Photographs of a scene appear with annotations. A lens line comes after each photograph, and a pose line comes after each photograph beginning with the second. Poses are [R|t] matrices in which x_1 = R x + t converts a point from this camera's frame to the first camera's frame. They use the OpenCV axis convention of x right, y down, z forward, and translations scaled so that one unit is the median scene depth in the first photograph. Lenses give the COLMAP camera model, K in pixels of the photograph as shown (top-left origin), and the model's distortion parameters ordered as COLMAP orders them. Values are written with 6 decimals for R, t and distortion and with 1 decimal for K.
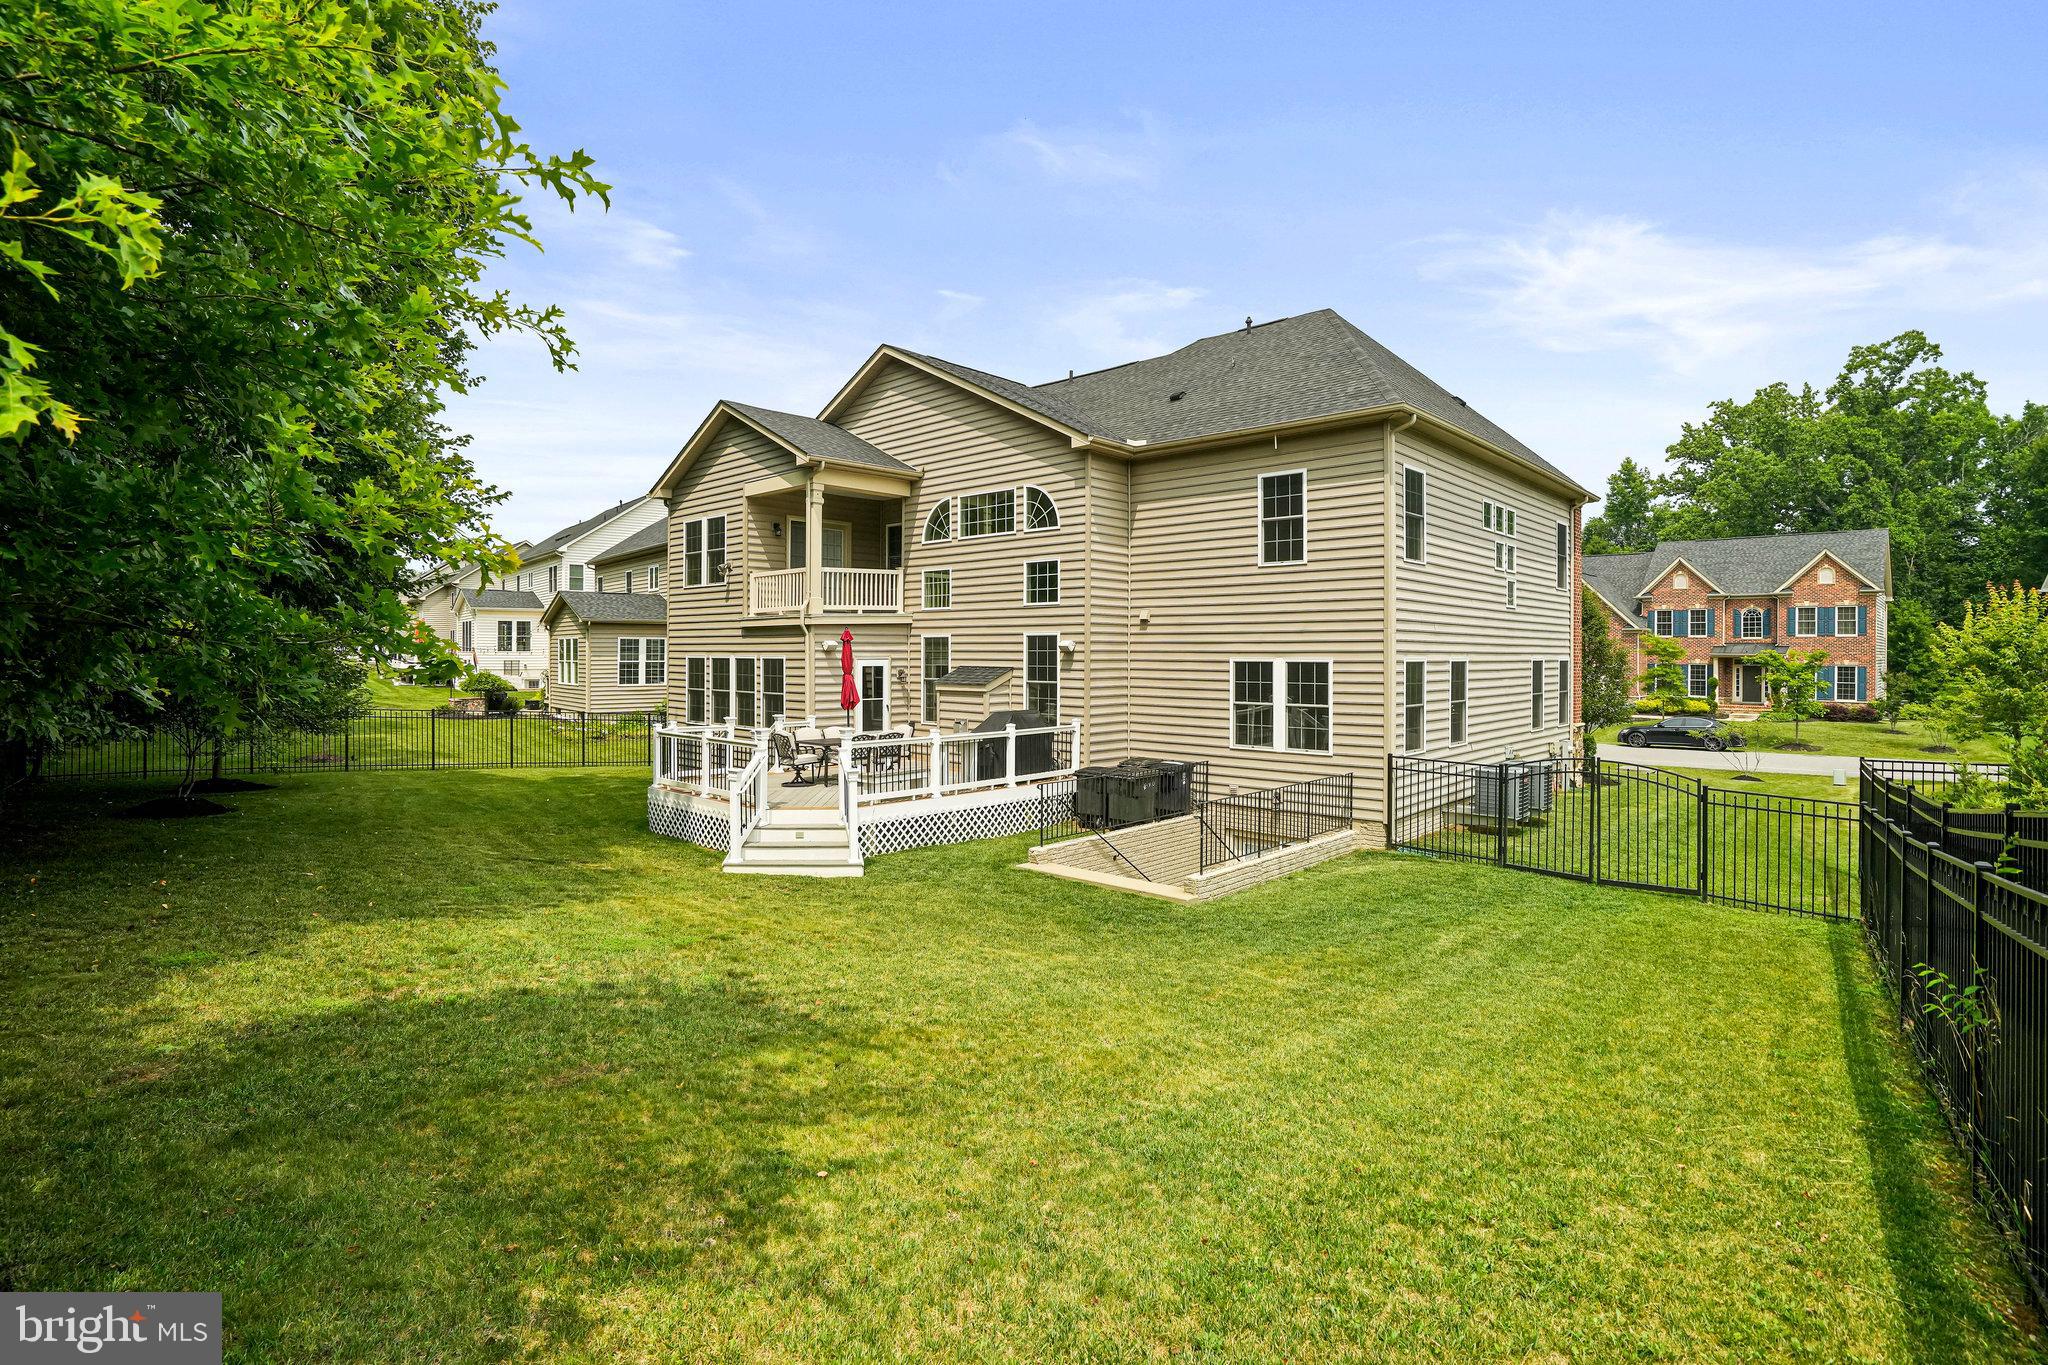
lens RADIAL K [[979.2, 0, 1028.3], [0, 979.2, 658.1], [0, 0, 1]] dist [-0.063412, 0.017373]
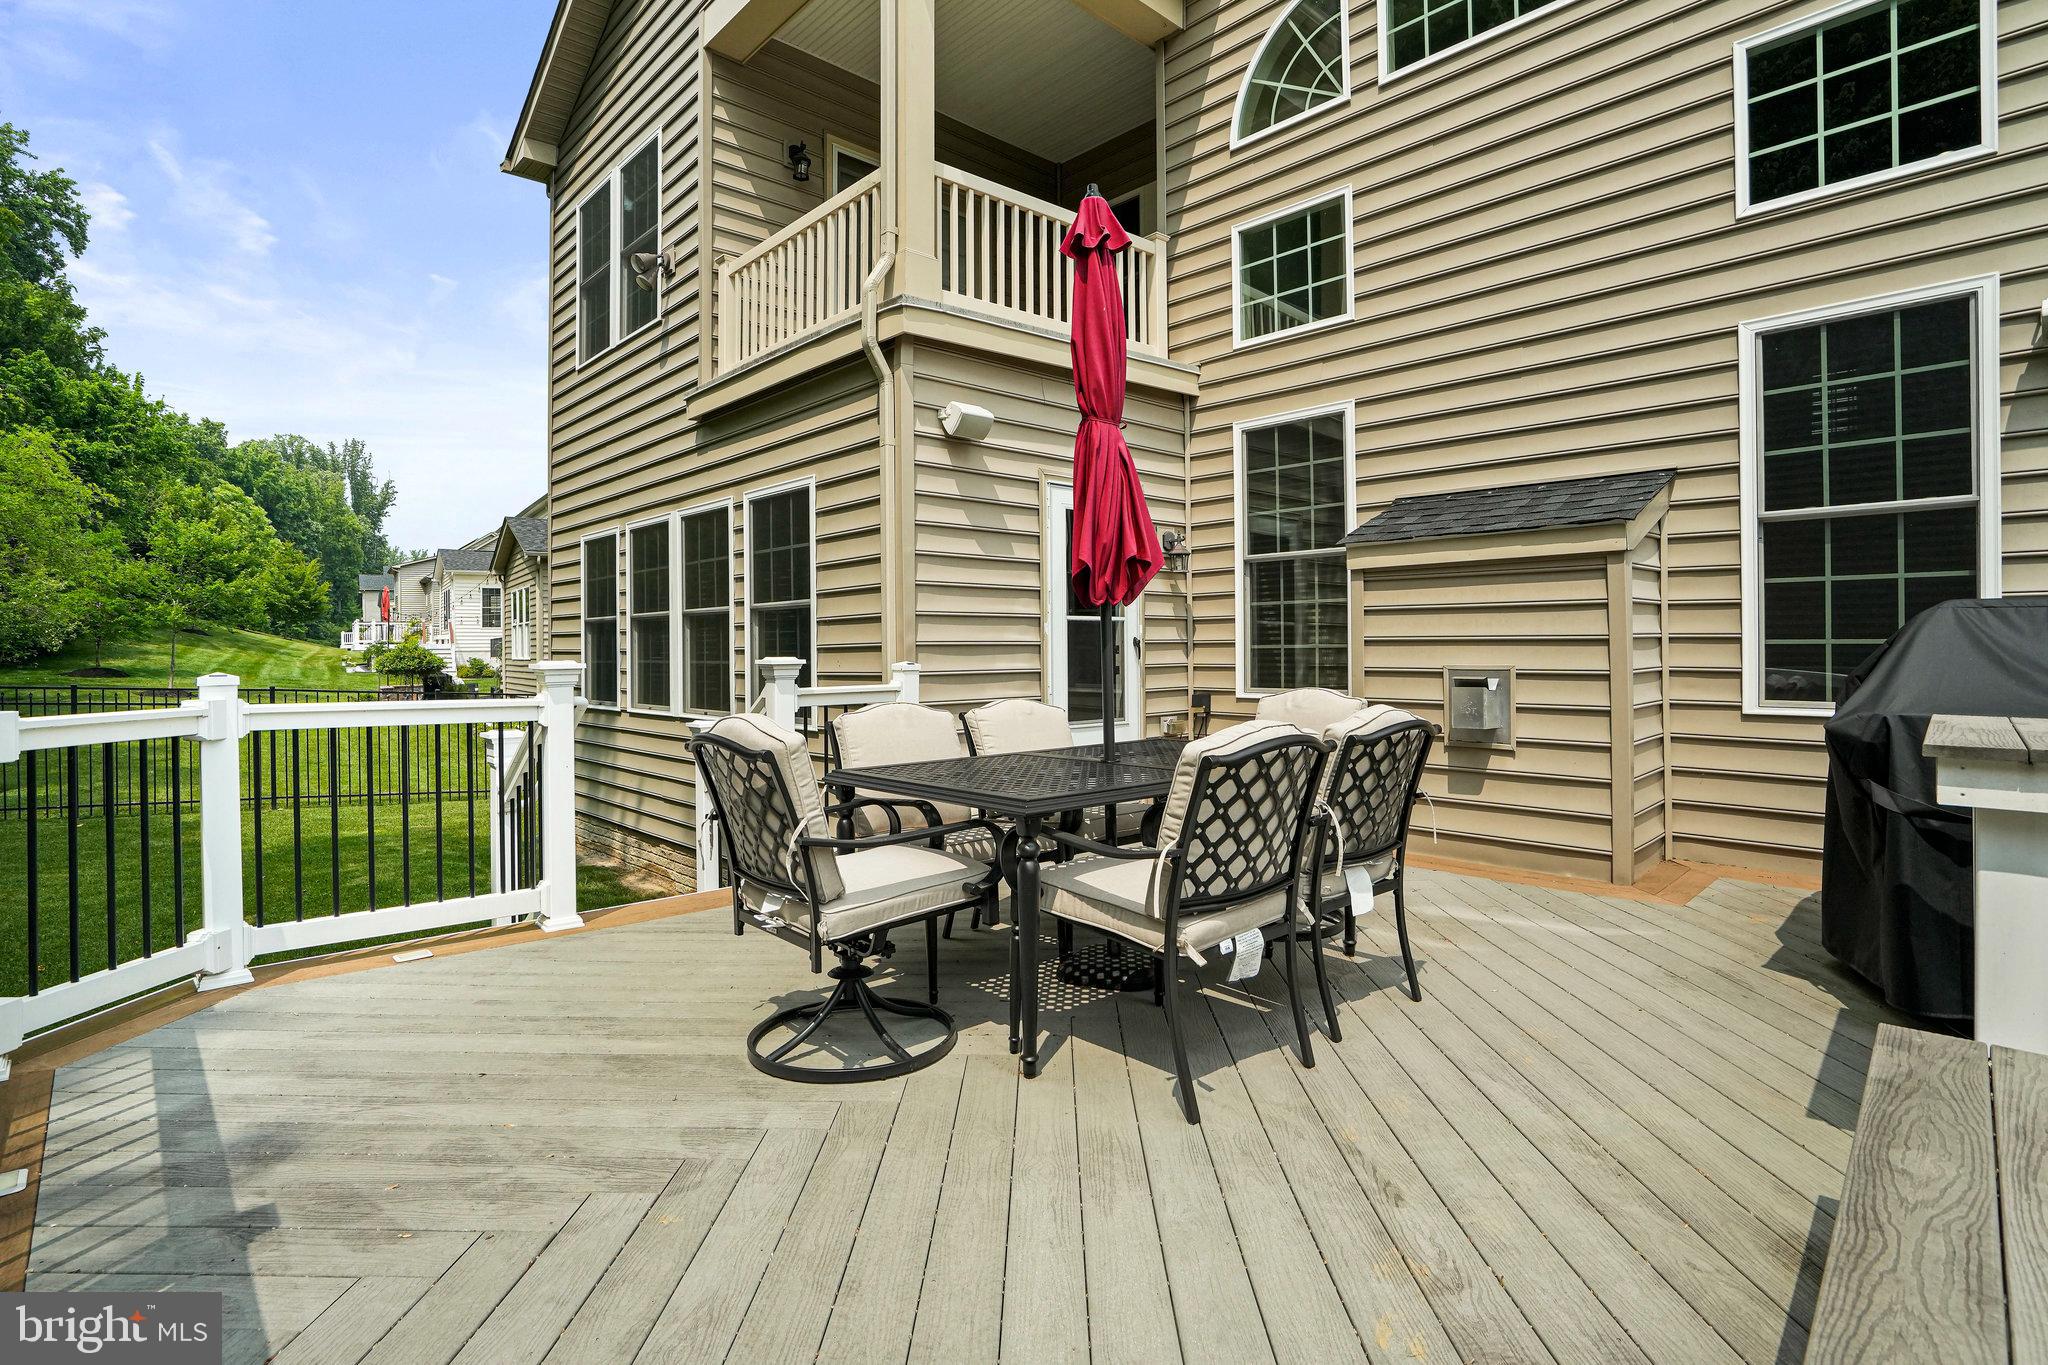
lens RADIAL K [[979.2, 0, 1028.3], [0, 979.2, 658.1], [0, 0, 1]] dist [-0.063412, 0.017373]
pose [[0.997717, -0.008815, -0.066955, -0.158985], [0.008929, 0.999959, 0.001406, 0.053581], [0.066940, -0.002001, 0.997755, 0.684622]]
